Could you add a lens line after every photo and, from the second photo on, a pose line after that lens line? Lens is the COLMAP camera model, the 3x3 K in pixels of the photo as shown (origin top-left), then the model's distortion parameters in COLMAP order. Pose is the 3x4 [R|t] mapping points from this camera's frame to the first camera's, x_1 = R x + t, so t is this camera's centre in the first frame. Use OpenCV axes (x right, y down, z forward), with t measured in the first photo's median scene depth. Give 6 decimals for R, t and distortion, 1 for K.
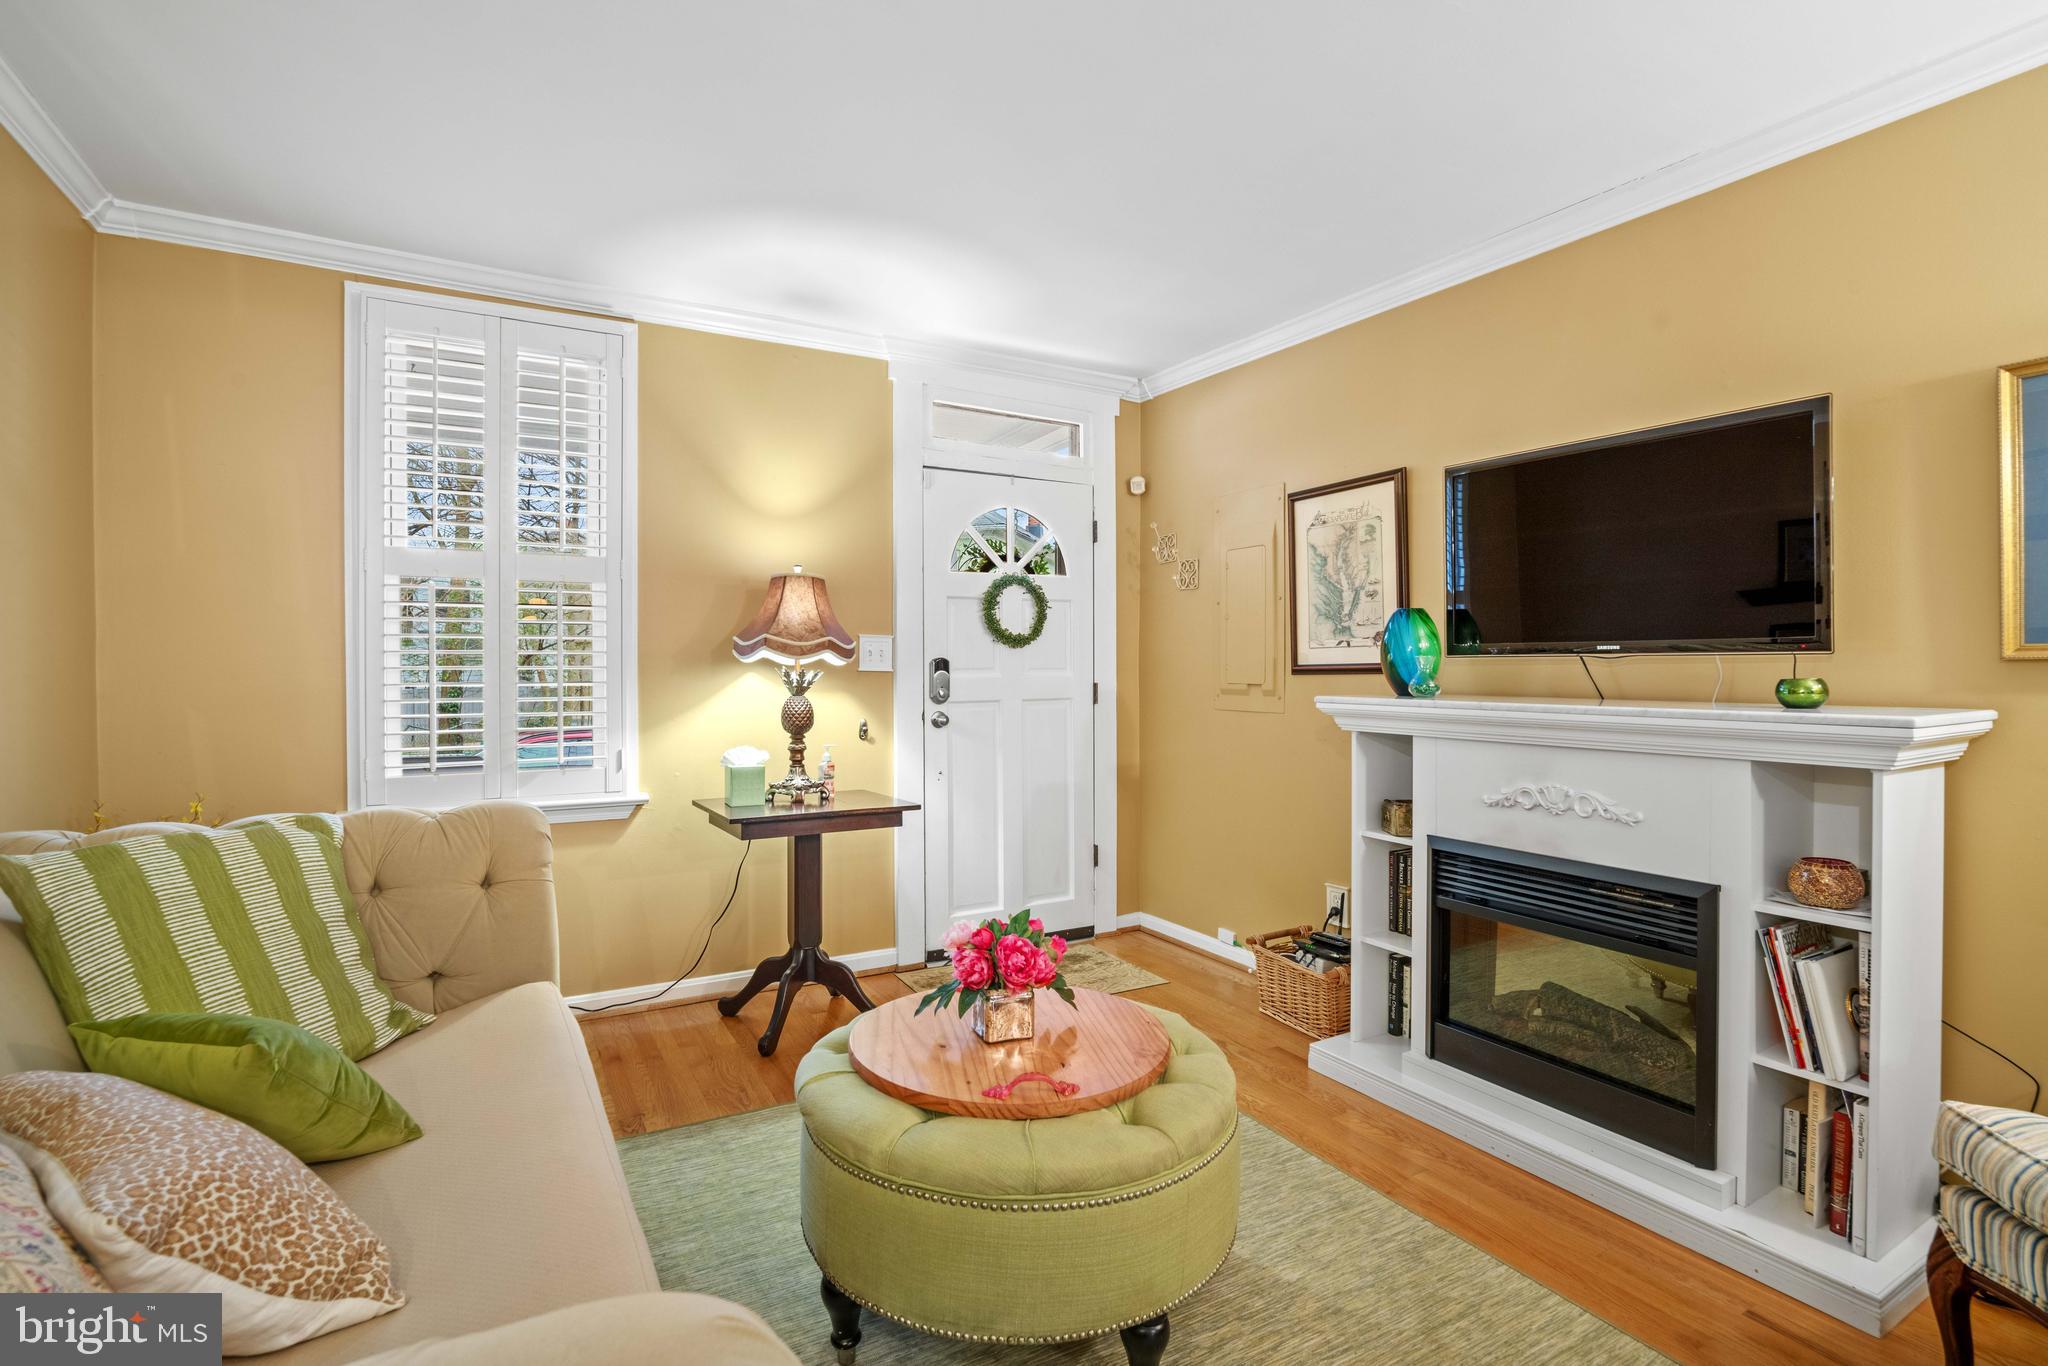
lens RADIAL K [[957.8, 0, 1017.9], [0, 957.8, 670.2], [0, 0, 1]] dist [-0.023433, 0.000794]
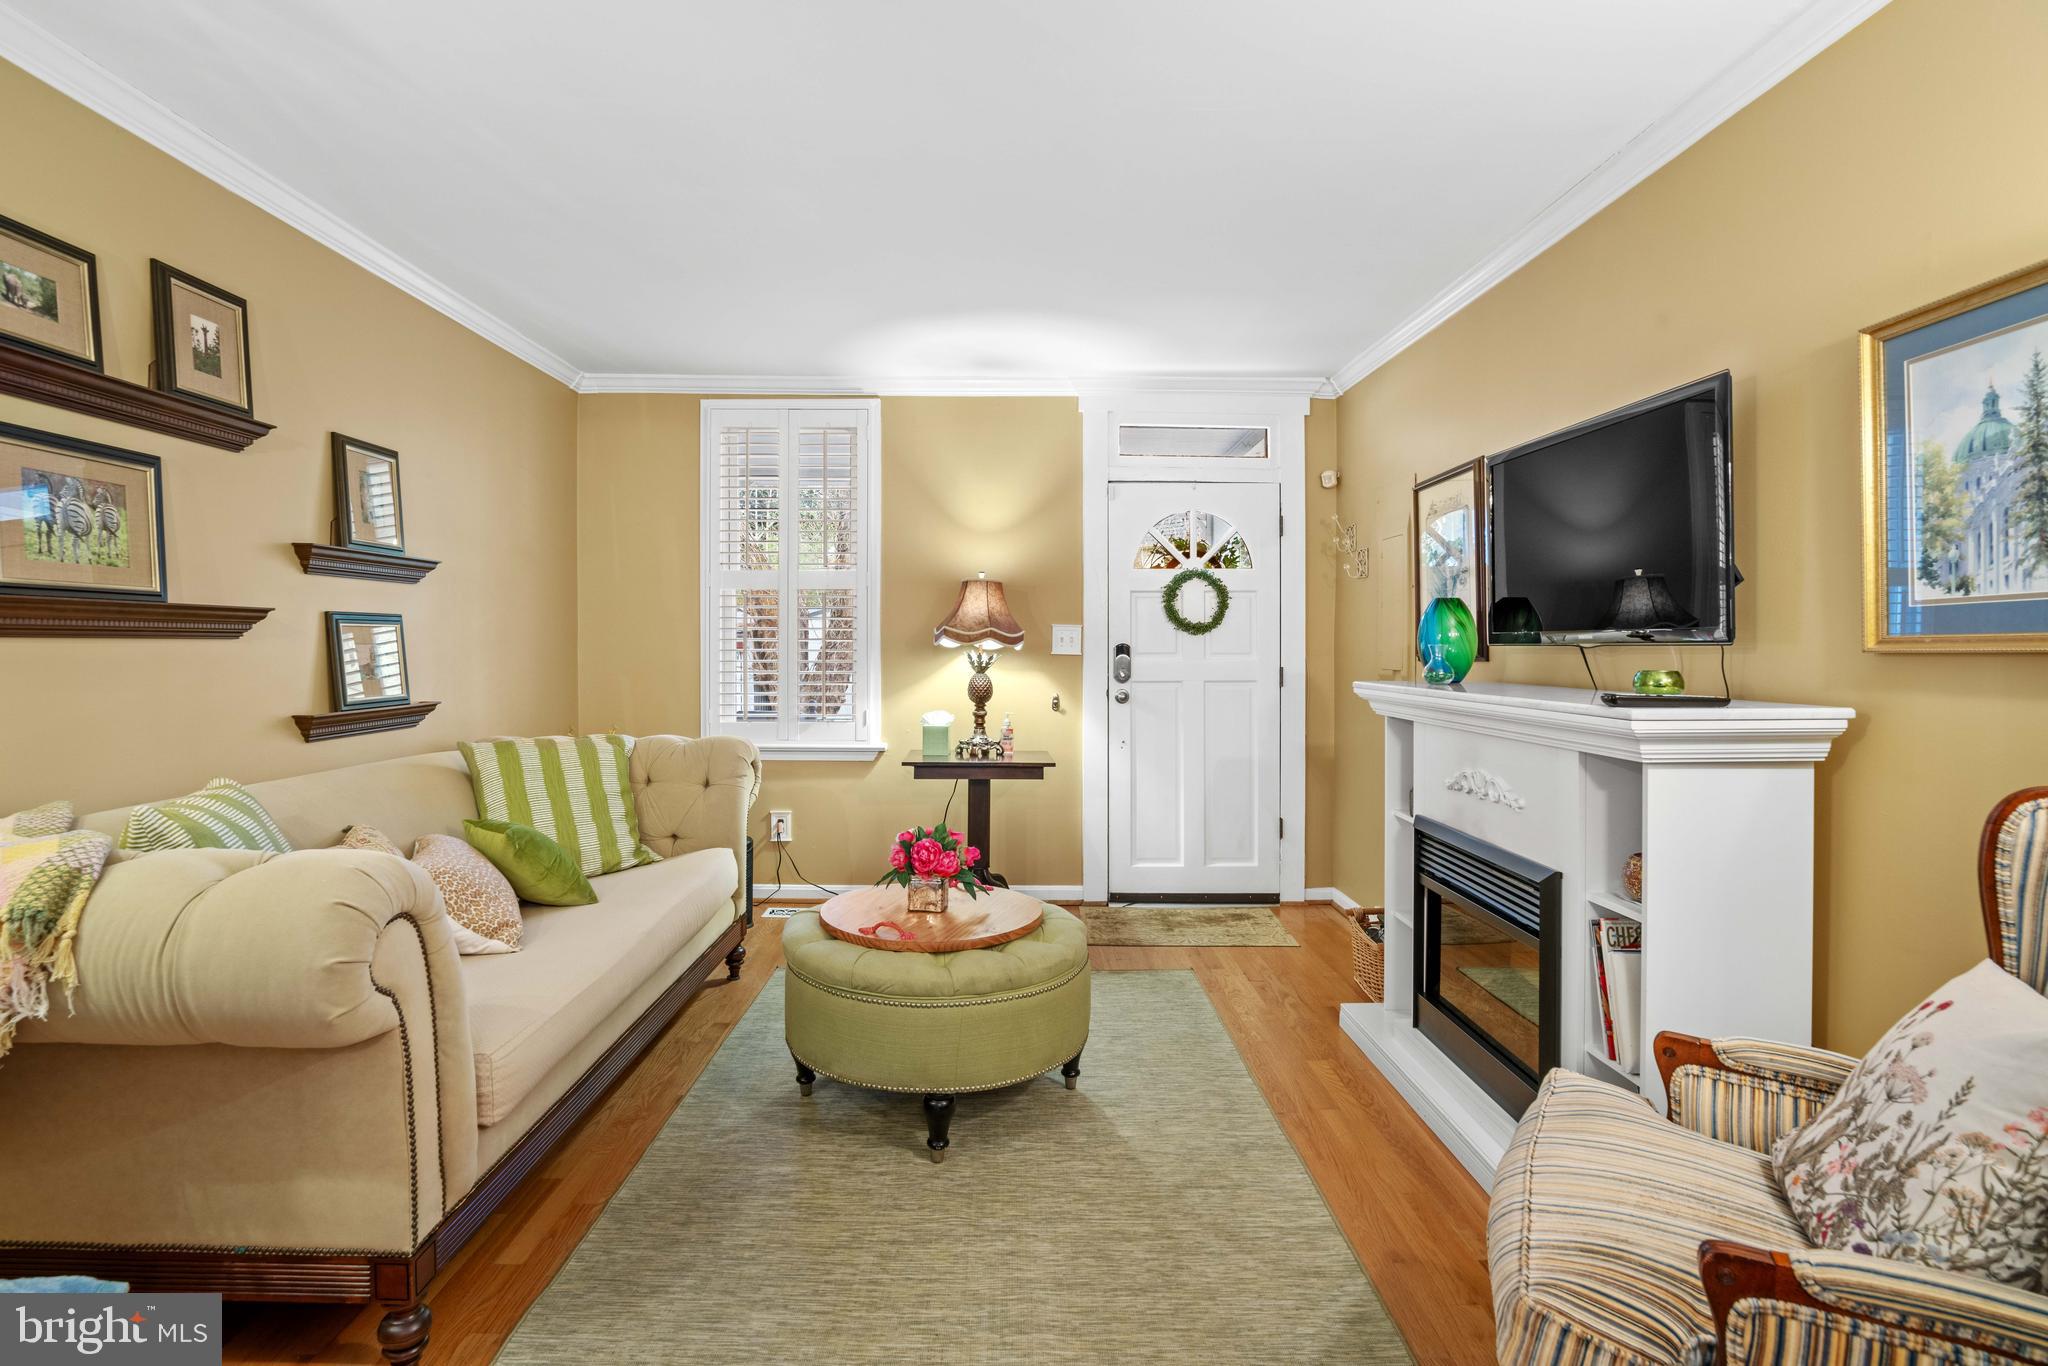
lens RADIAL K [[965.9, 0, 1011.9], [0, 965.9, 649.9], [0, 0, 1]] dist [-0.027024, 0.000108]
pose [[0.873840, 0.005444, -0.486183, 0.436881], [-0.006119, 0.999981, 0.000201, -0.005366], [0.486175, 0.002799, 0.873857, -0.113816]]
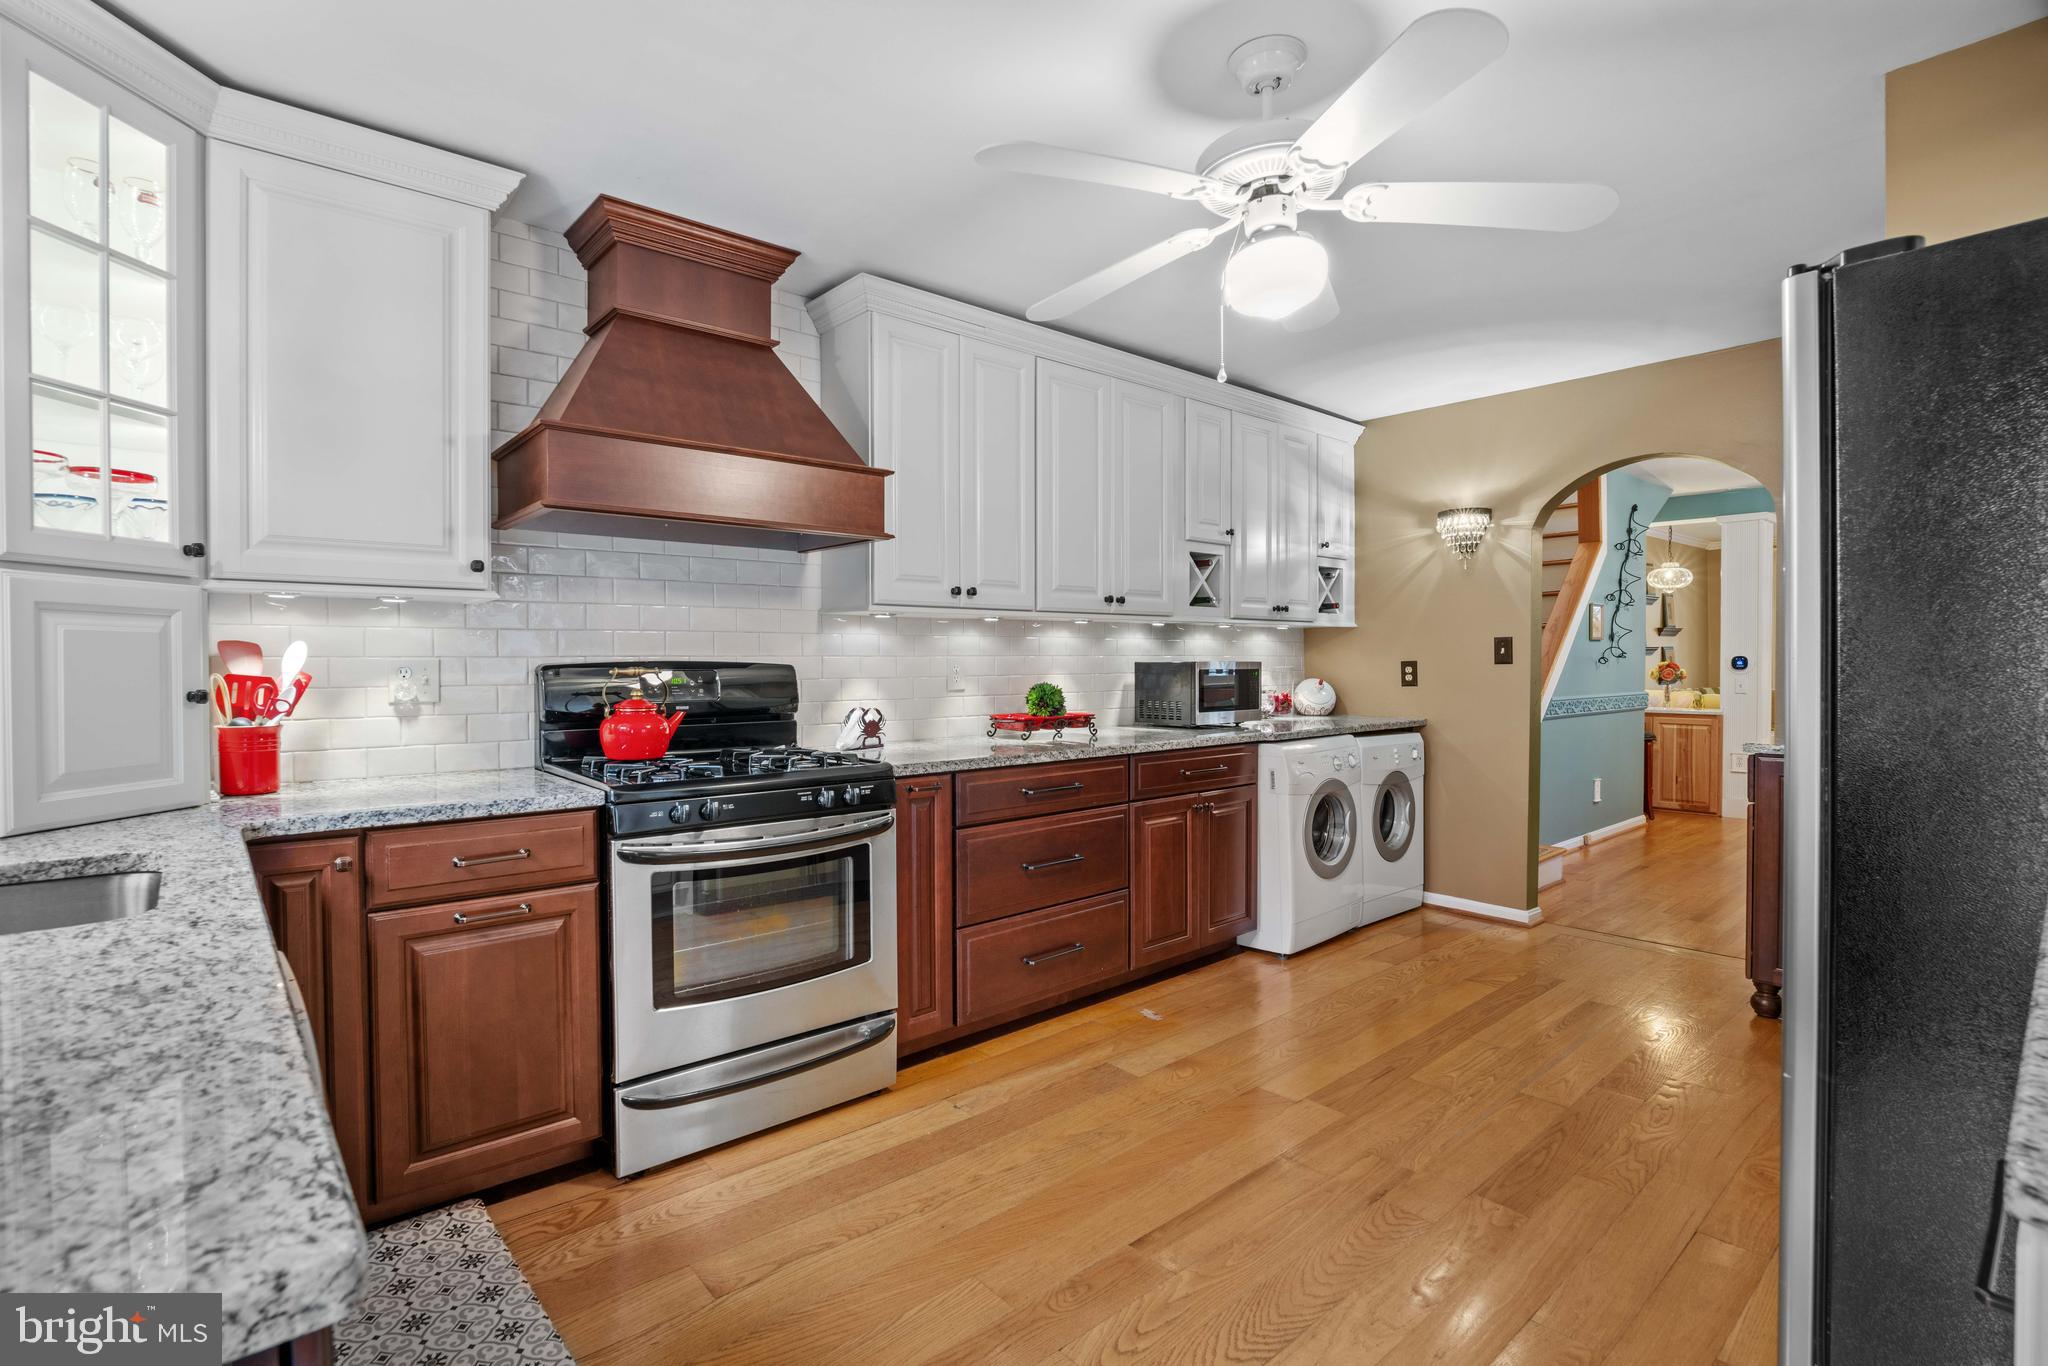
lens RADIAL K [[957.8, 0, 1017.9], [0, 957.8, 670.2], [0, 0, 1]] dist [-0.023433, 0.000794]
pose [[0.195537, 0.009776, -0.980648, 1.950460], [0.001845, 0.999945, 0.010337, 0.002309], [0.980695, -0.003831, 0.195508, -2.180193]]
